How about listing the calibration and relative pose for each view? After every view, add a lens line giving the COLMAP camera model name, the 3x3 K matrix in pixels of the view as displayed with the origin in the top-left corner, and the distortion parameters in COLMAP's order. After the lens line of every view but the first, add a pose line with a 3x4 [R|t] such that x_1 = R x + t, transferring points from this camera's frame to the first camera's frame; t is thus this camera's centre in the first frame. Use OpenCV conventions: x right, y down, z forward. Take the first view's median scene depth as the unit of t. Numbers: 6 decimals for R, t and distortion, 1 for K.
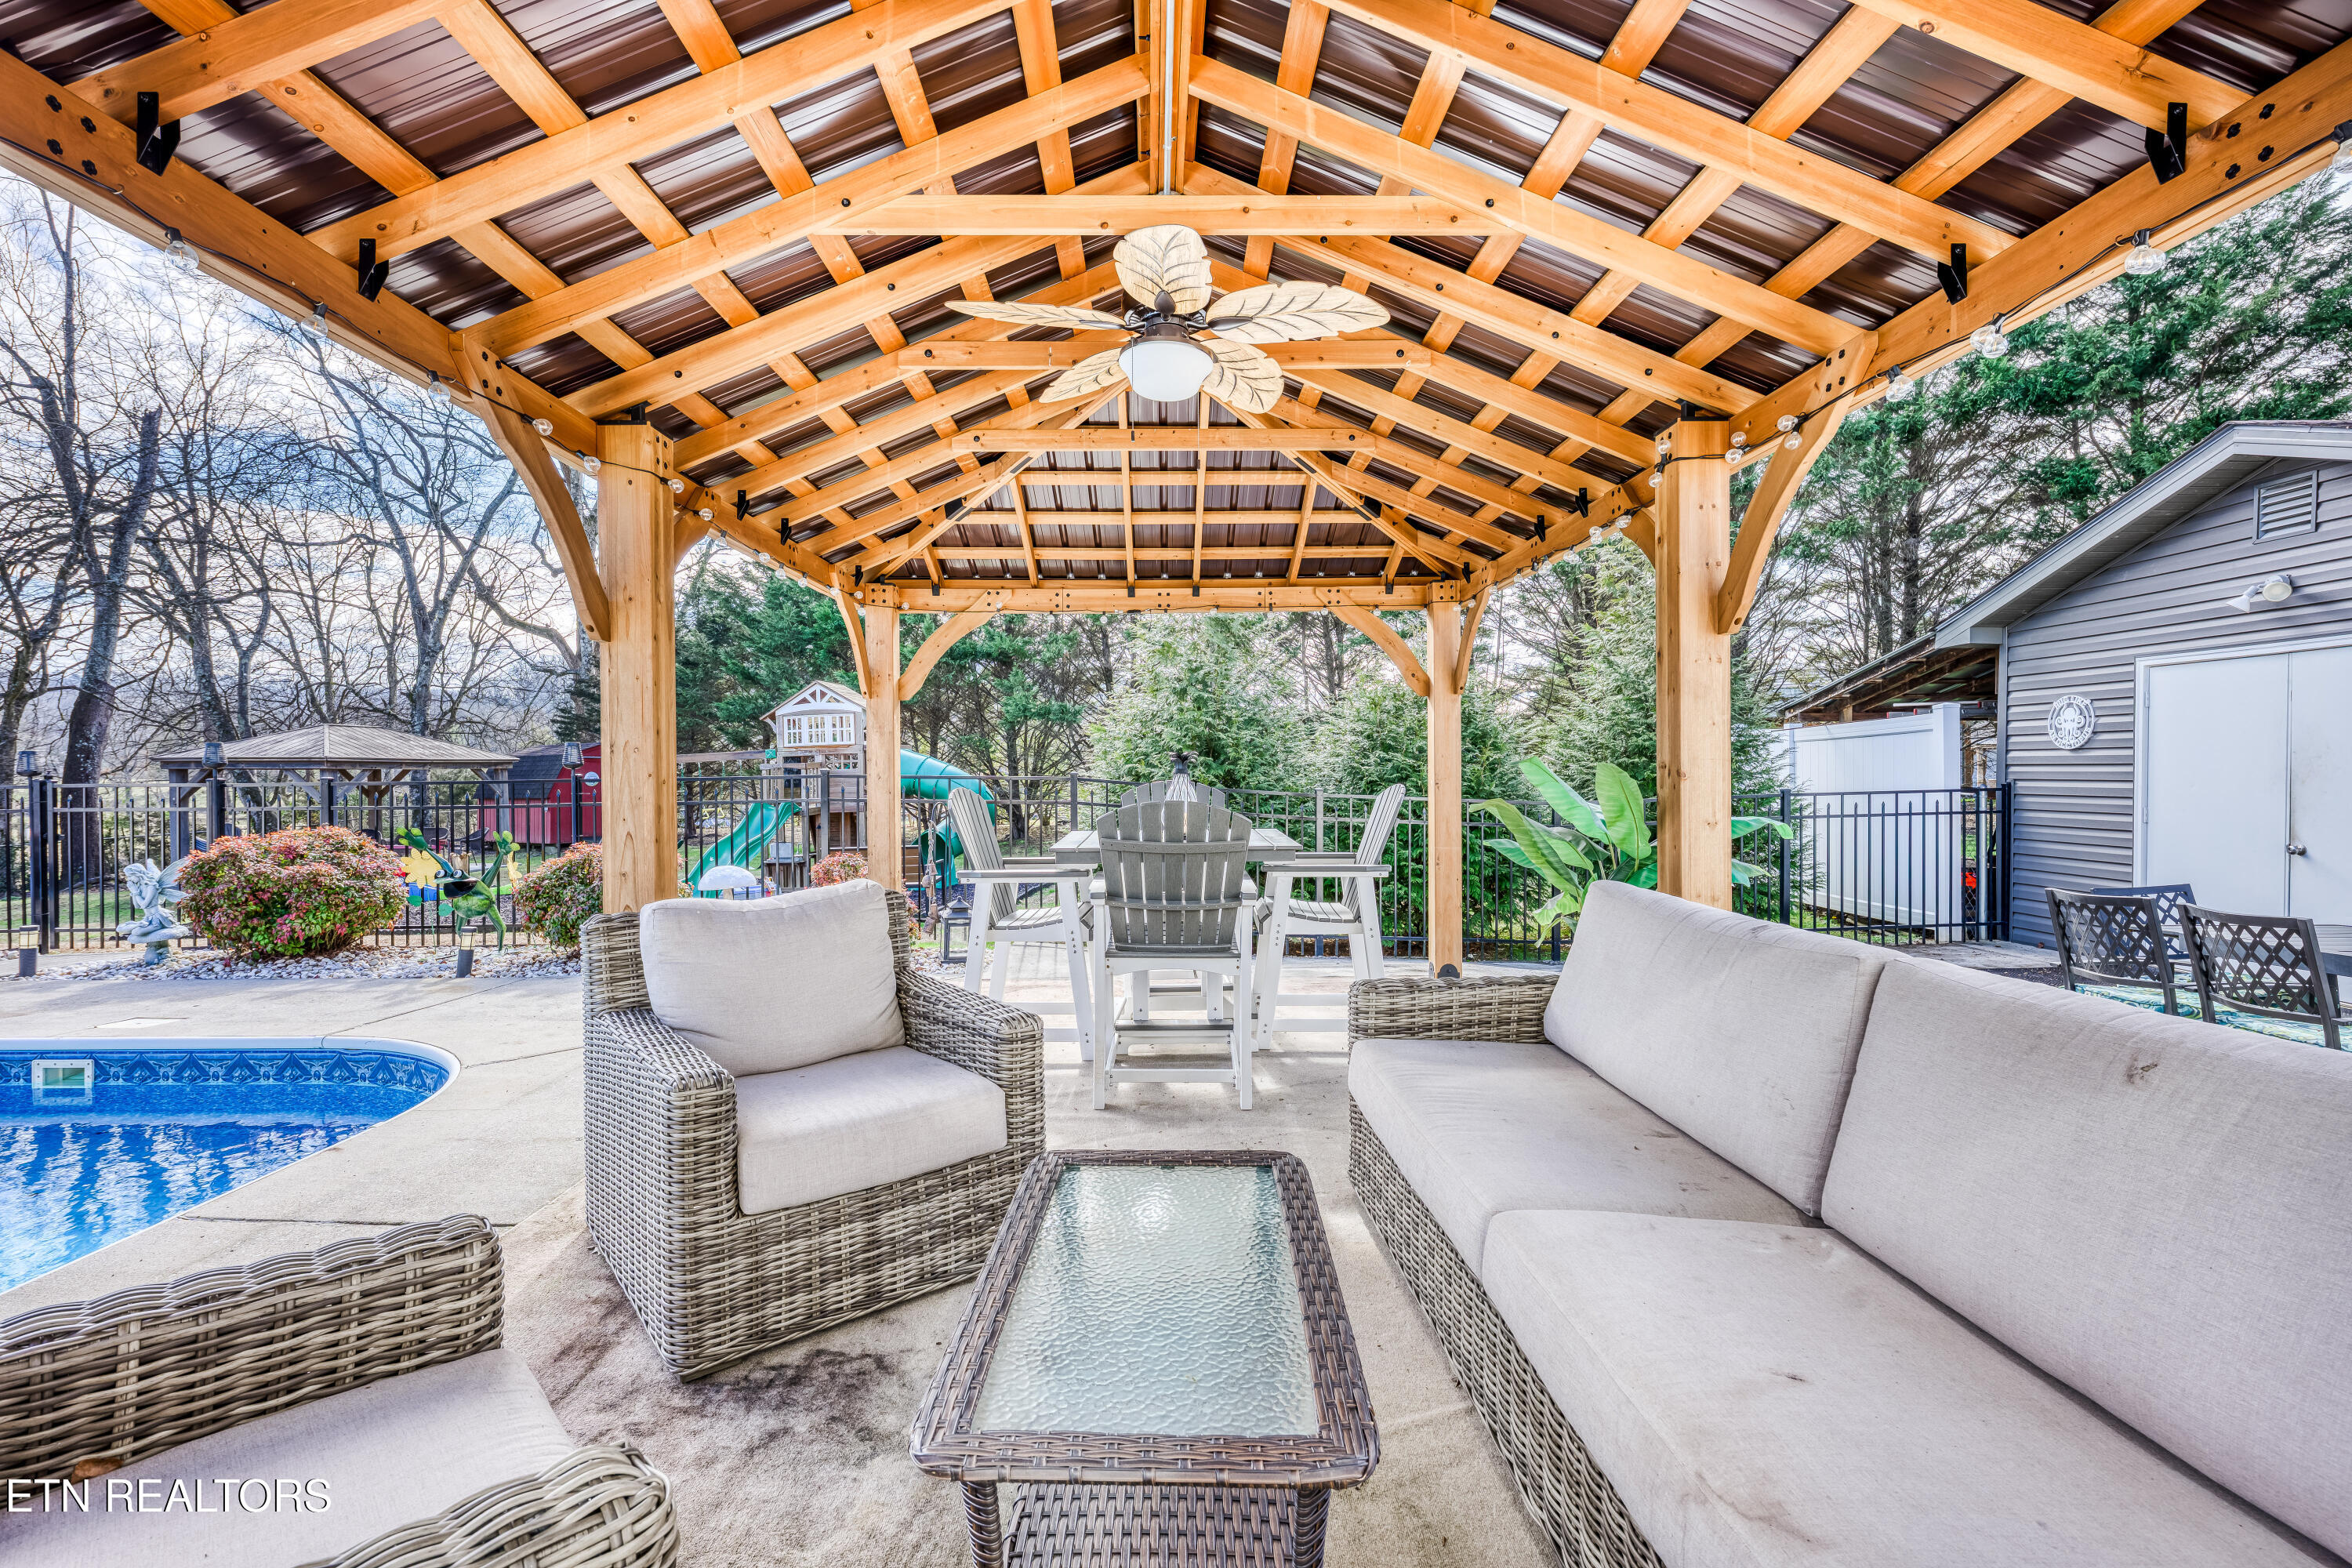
lens RADIAL K [[1064.7, 0, 1176.0], [0, 1064.7, 784.0], [0, 0, 1]] dist [-0.001646, -0.000380]
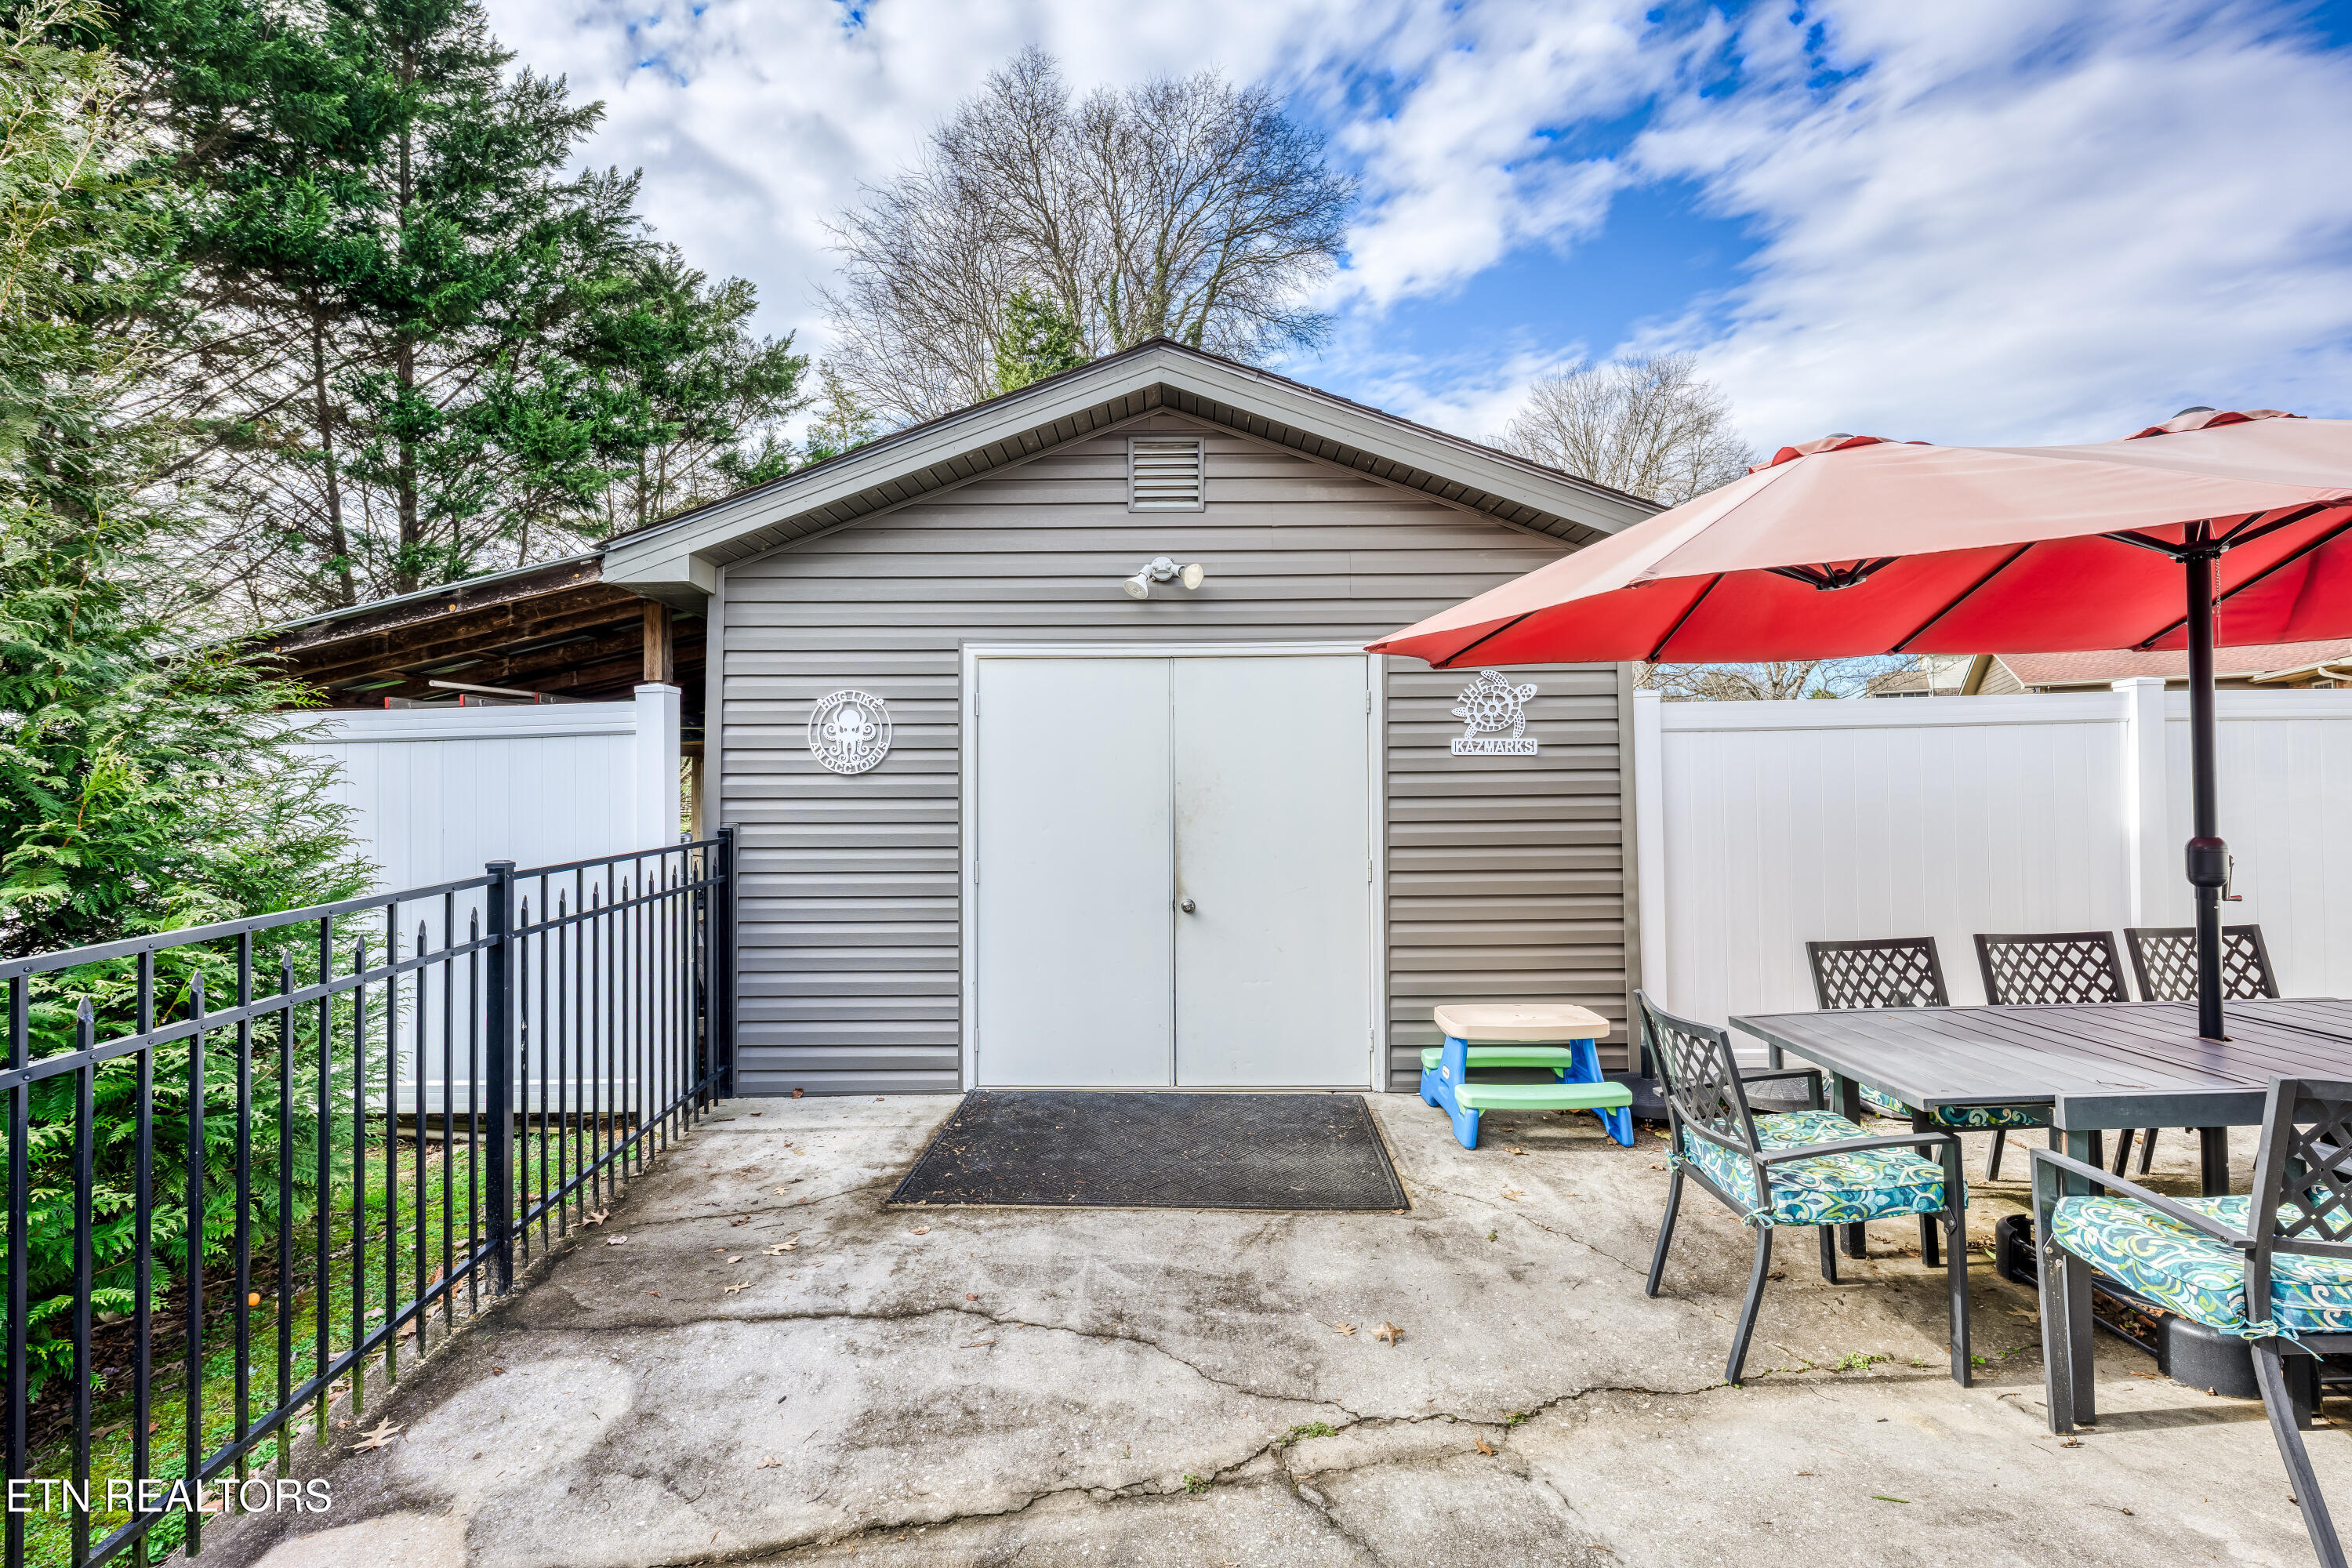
lens RADIAL K [[1064.7, 0, 1176.0], [0, 1064.7, 784.0], [0, 0, 1]] dist [-0.001646, -0.000380]
pose [[-0.008231, 0.020002, 0.999766, 0.215536], [0.019713, 0.999609, -0.019837, -0.011784], [-0.999772, 0.019545, -0.008622, 0.850461]]
